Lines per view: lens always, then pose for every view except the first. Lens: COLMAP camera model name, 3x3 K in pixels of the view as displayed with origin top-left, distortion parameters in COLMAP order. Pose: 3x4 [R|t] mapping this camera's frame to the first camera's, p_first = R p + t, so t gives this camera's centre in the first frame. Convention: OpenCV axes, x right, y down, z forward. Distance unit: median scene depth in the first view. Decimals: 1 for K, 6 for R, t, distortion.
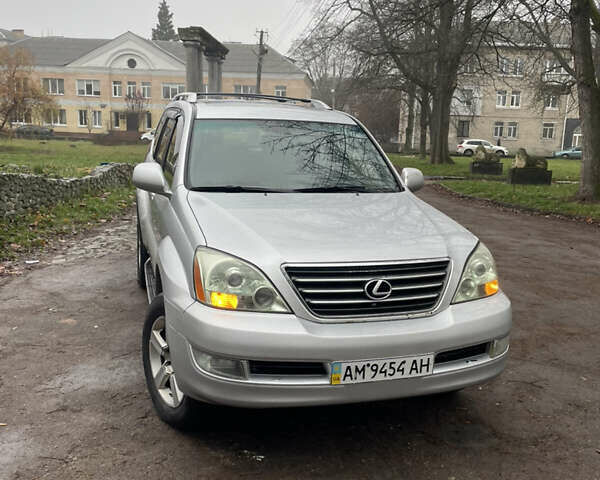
lens RADIAL K [[604.6, 0, 308.2], [0, 604.6, 239.4], [0, 0, 1]] dist [0.050323, 0.000000]
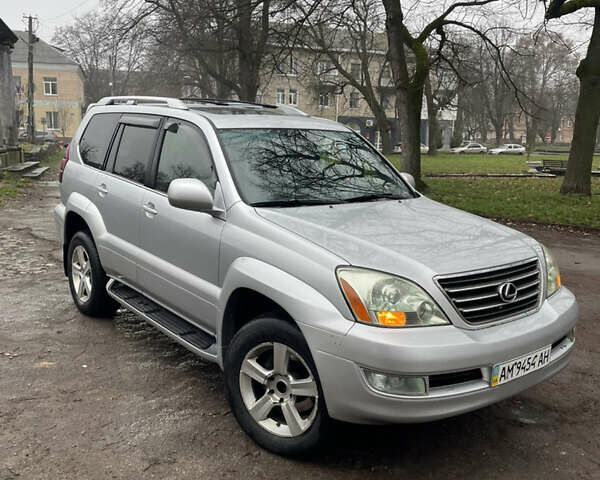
lens RADIAL K [[604.6, 0, 303.2], [0, 604.6, 239.1], [0, 0, 1]] dist [0.050323, 0.000000]
pose [[0.933284, -0.071444, 0.351961, -0.552109], [0.068864, 0.997428, 0.019861, -0.052934], [-0.352474, 0.005701, 0.935804, 0.112392]]
